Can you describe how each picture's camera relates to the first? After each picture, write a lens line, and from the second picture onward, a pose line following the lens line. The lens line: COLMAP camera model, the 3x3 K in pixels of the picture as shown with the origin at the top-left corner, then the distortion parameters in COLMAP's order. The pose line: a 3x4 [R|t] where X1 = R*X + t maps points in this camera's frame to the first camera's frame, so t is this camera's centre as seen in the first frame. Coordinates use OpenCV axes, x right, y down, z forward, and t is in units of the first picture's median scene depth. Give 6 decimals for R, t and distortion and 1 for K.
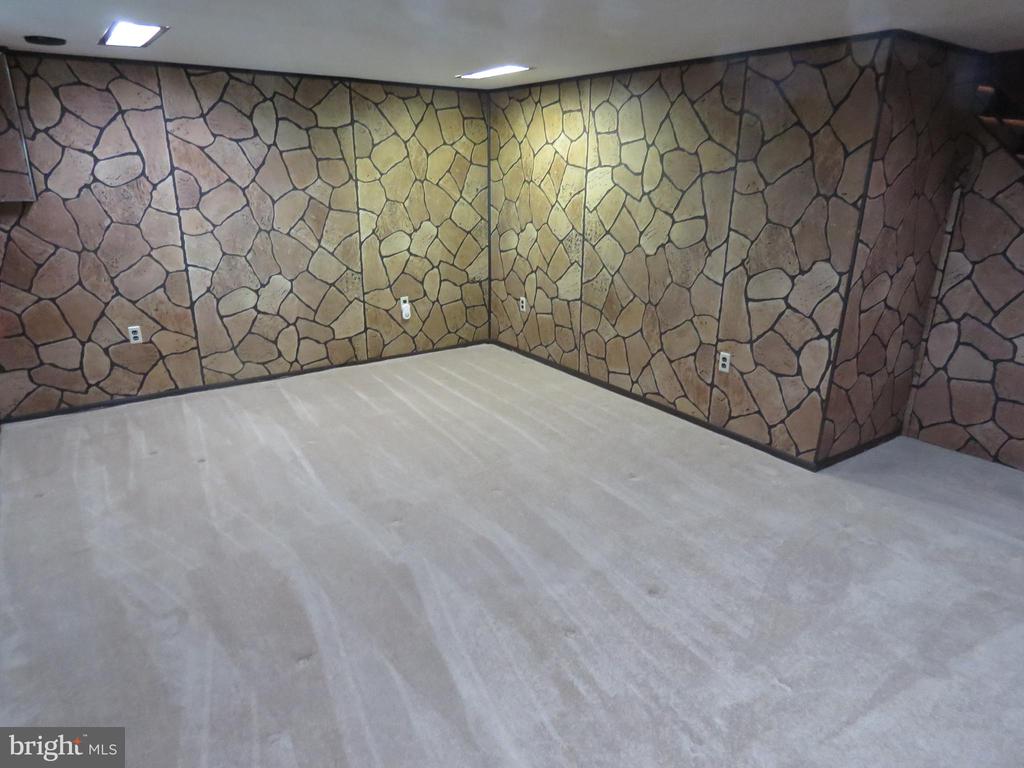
lens RADIAL K [[652.9, 0, 511.5], [0, 652.9, 382.0], [0, 0, 1]] dist [-0.004337, 0.001935]
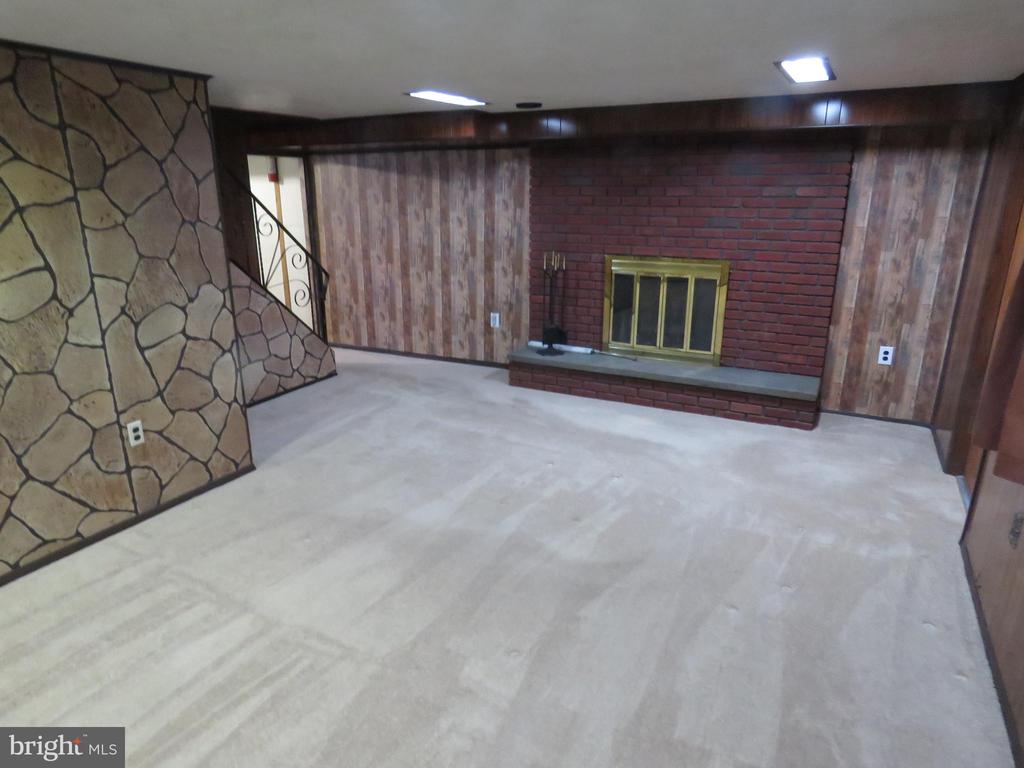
lens RADIAL K [[652.9, 0, 510.0], [0, 652.9, 388.2], [0, 0, 1]] dist [-0.004337, 0.001935]
pose [[-0.461544, -0.264637, 0.846726, -0.681934], [0.285272, 0.859497, 0.424128, -0.351674], [-0.839998, 0.437301, -0.321202, 1.019508]]
